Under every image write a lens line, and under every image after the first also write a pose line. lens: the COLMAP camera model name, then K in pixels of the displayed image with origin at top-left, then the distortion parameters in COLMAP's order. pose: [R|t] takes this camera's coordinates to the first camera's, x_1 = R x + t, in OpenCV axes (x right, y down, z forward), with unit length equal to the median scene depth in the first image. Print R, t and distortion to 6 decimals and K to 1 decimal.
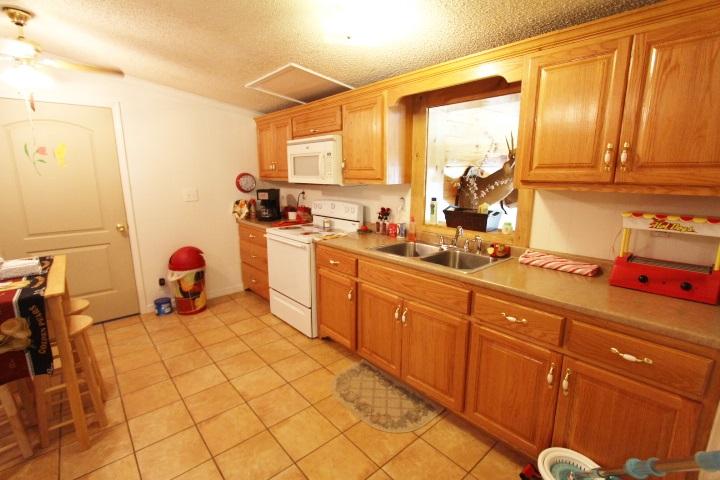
lens RADIAL K [[331.2, 0, 356.2], [0, 331.2, 239.4], [0, 0, 1]] dist [-0.019802, 0.003513]
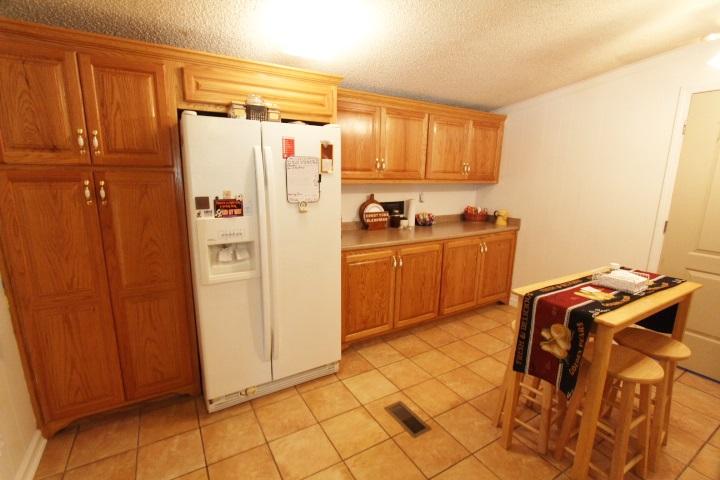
lens RADIAL K [[331.2, 0, 359.4], [0, 331.2, 239.3], [0, 0, 1]] dist [-0.019802, 0.003513]
pose [[-0.178679, 0.196712, -0.964043, -0.032378], [-0.208253, 0.950050, 0.232455, -0.059954], [0.961616, 0.242300, -0.128788, 0.286799]]
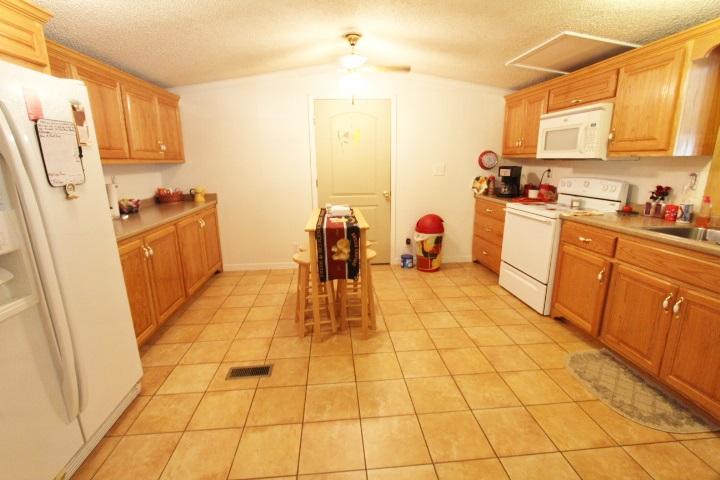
lens RADIAL K [[331.2, 0, 358.0], [0, 331.2, 239.2], [0, 0, 1]] dist [-0.019802, 0.003513]
pose [[0.806051, 0.130578, -0.577261, -0.048798], [-0.106500, 0.991438, 0.075557, 0.069025], [0.582184, 0.000576, 0.813057, -0.147427]]
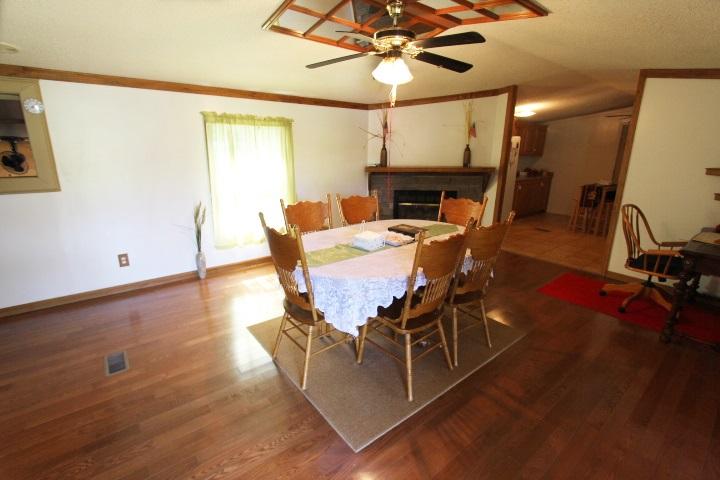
lens RADIAL K [[331.2, 0, 360.2], [0, 331.2, 238.0], [0, 0, 1]] dist [-0.019802, 0.003513]
pose [[-0.039220, 0.266318, -0.963087, 1.813013], [-0.216651, 0.938635, 0.268379, 0.191443], [0.975461, 0.219179, 0.020884, -1.030045]]
